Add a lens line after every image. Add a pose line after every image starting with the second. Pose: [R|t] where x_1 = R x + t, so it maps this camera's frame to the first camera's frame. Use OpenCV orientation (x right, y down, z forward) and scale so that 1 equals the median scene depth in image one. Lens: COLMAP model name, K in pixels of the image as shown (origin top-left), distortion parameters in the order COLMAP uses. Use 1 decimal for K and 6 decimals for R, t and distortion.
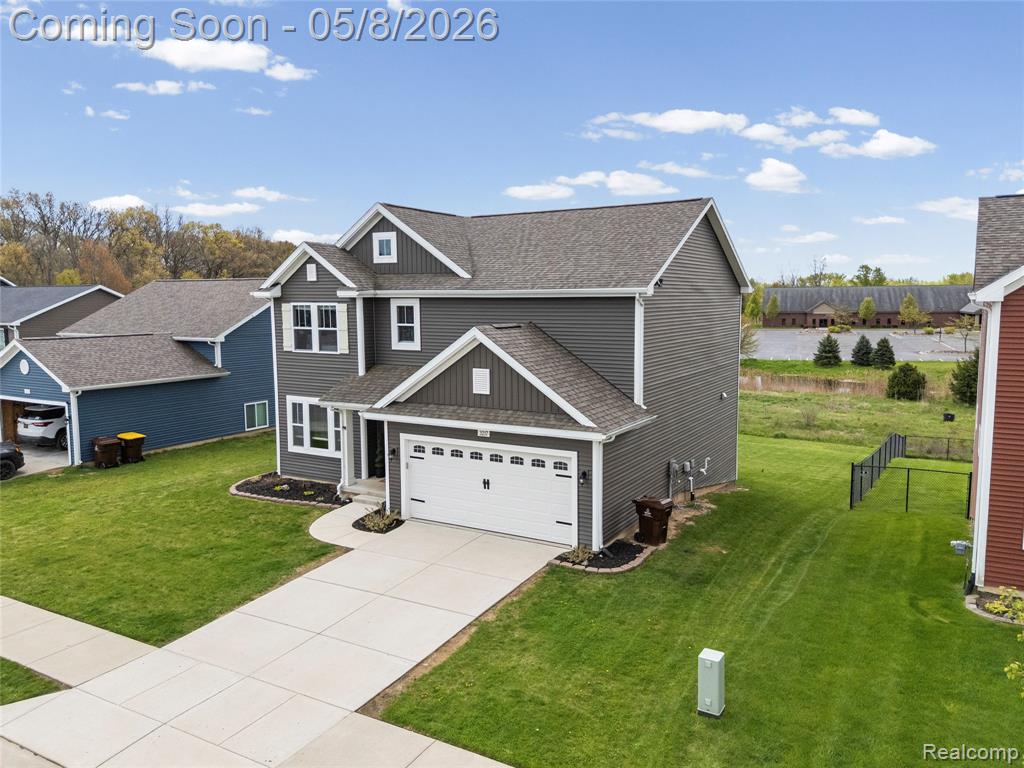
lens RADIAL K [[754.0, 0, 513.8], [0, 754.0, 387.2], [0, 0, 1]] dist [0.081456, -0.079239]
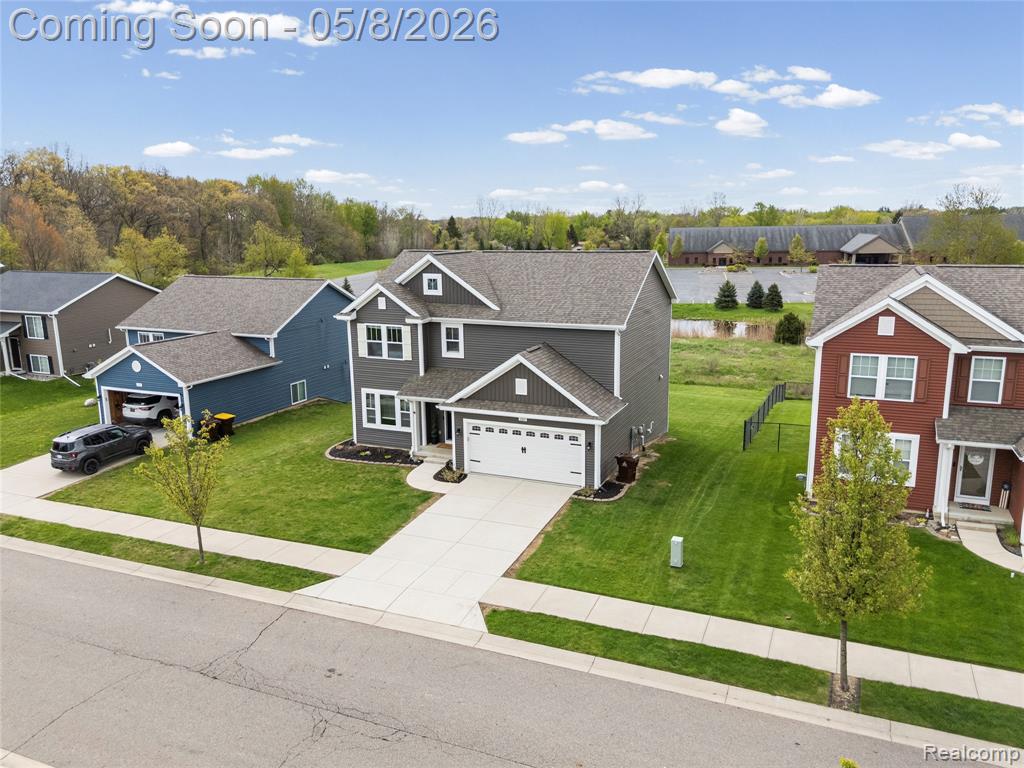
lens RADIAL K [[757.8, 0, 513.5], [0, 757.8, 385.5], [0, 0, 1]] dist [0.087801, -0.095094]
pose [[0.992469, -0.031391, 0.118407, -0.210210], [0.020584, 0.995600, 0.091413, -0.132276], [-0.120756, -0.088288, 0.988748, -0.484479]]
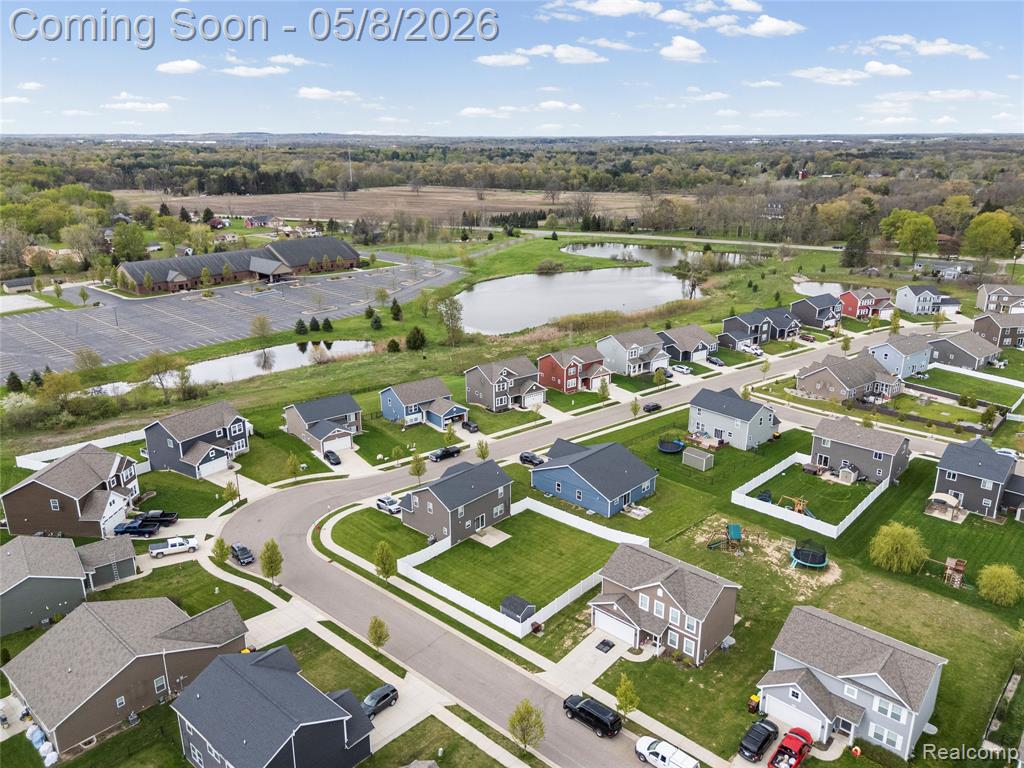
lens RADIAL K [[754.0, 0, 513.8], [0, 754.0, 387.2], [0, 0, 1]] dist [0.081456, -0.079239]
pose [[0.382812, -0.281804, 0.879796, -6.635321], [0.108636, 0.959464, 0.260053, -1.959856], [-0.917416, -0.003974, 0.397909, -1.917941]]
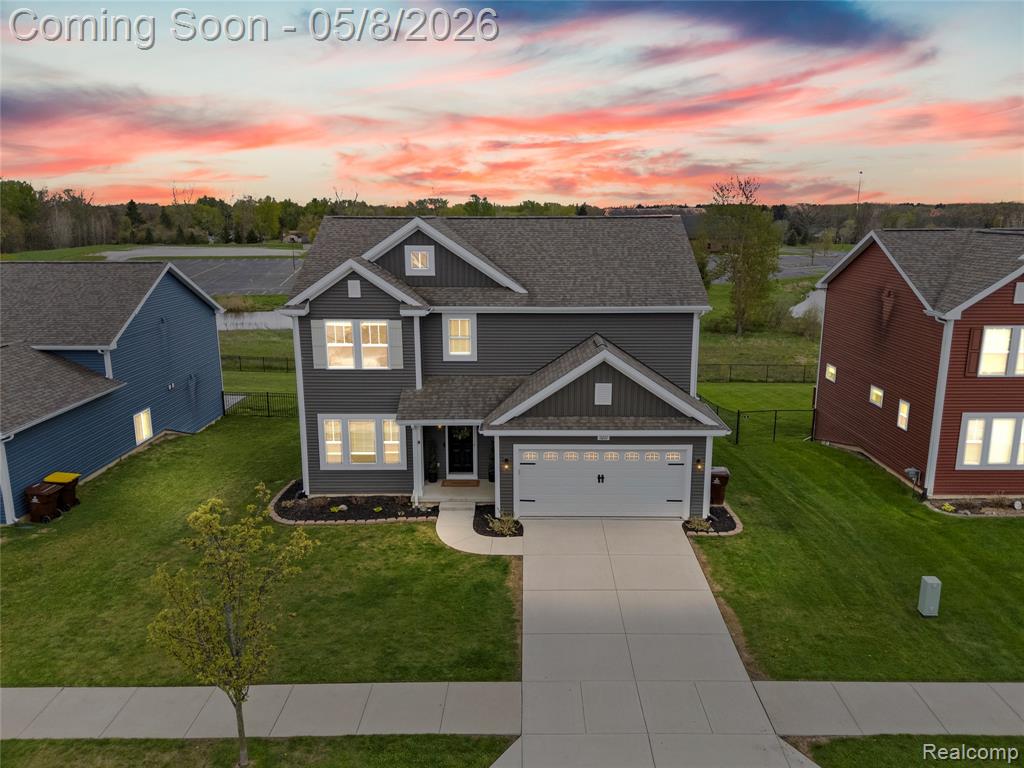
lens RADIAL K [[754.0, 0, 513.8], [0, 754.0, 387.2], [0, 0, 1]] dist [0.081456, -0.079239]
pose [[0.868954, -0.108096, 0.482943, -0.616086], [0.056719, 0.991177, 0.119799, -0.140843], [-0.491632, -0.076708, 0.867418, 0.047893]]
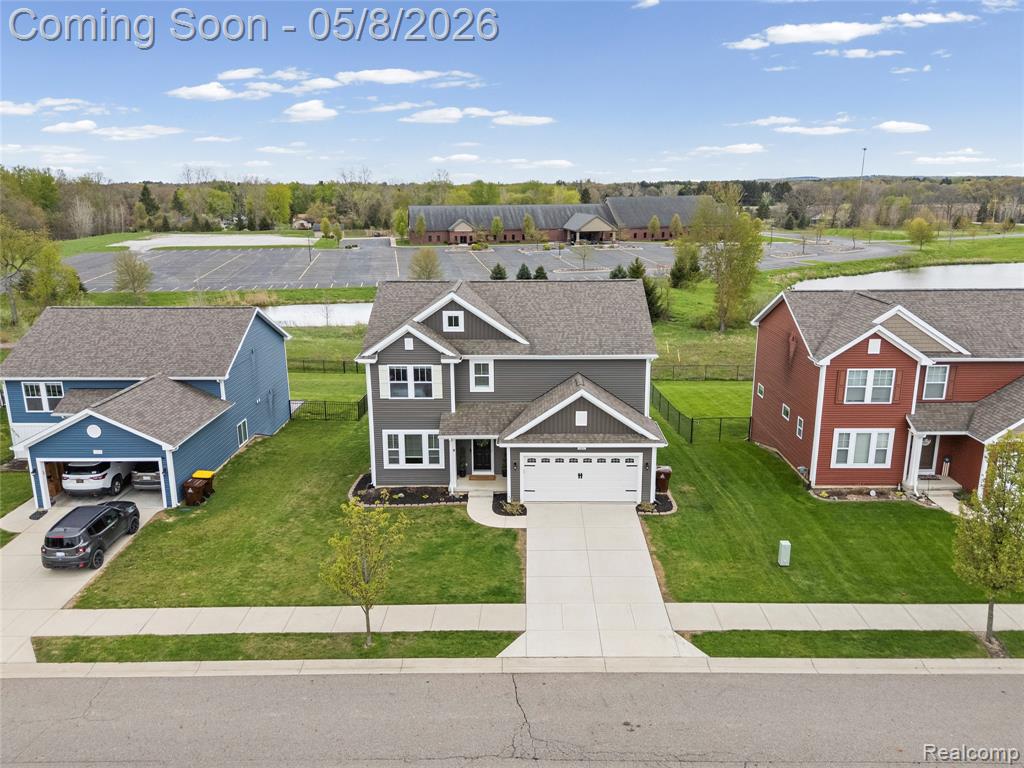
lens RADIAL K [[752.5, 0, 513.3], [0, 752.5, 385.6], [0, 0, 1]] dist [0.083898, -0.082300]
pose [[0.871550, -0.124308, 0.474286, -0.827075], [0.059983, 0.987093, 0.148489, -0.291160], [-0.486623, -0.100966, 0.867758, -0.333951]]
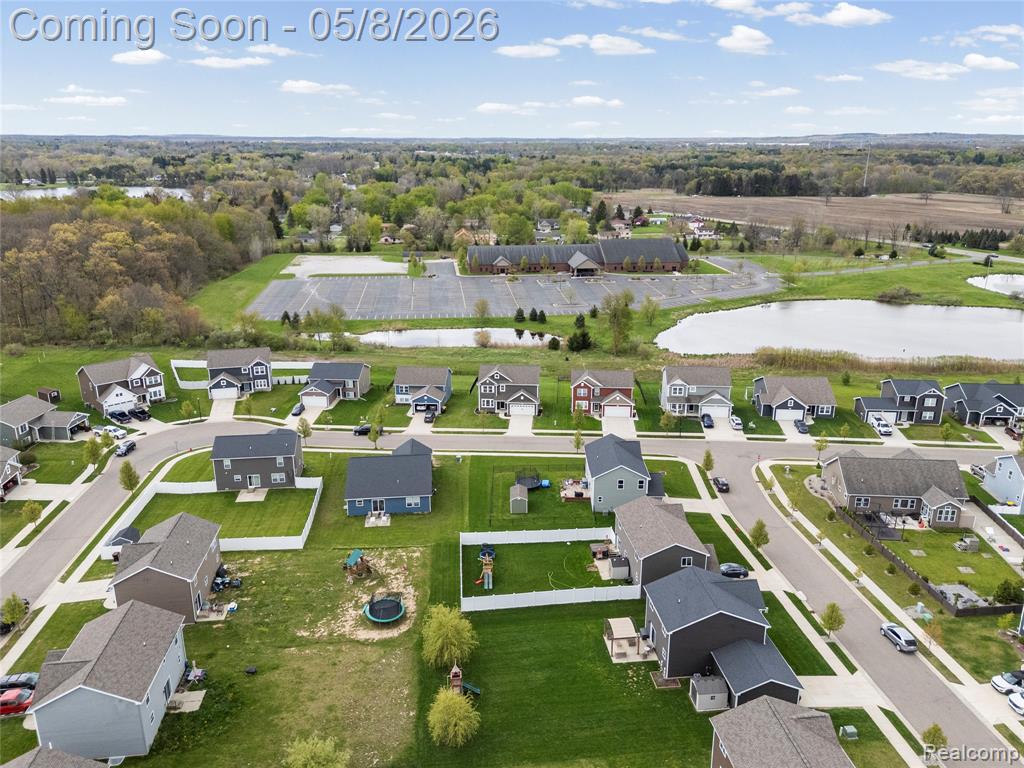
lens RADIAL K [[757.8, 0, 513.5], [0, 757.8, 385.5], [0, 0, 1]] dist [0.087801, -0.095094]
pose [[0.897181, -0.127895, 0.422741, -3.162522], [0.045613, 0.978868, 0.199341, -1.573220], [-0.439302, -0.159562, 0.884055, -5.511619]]
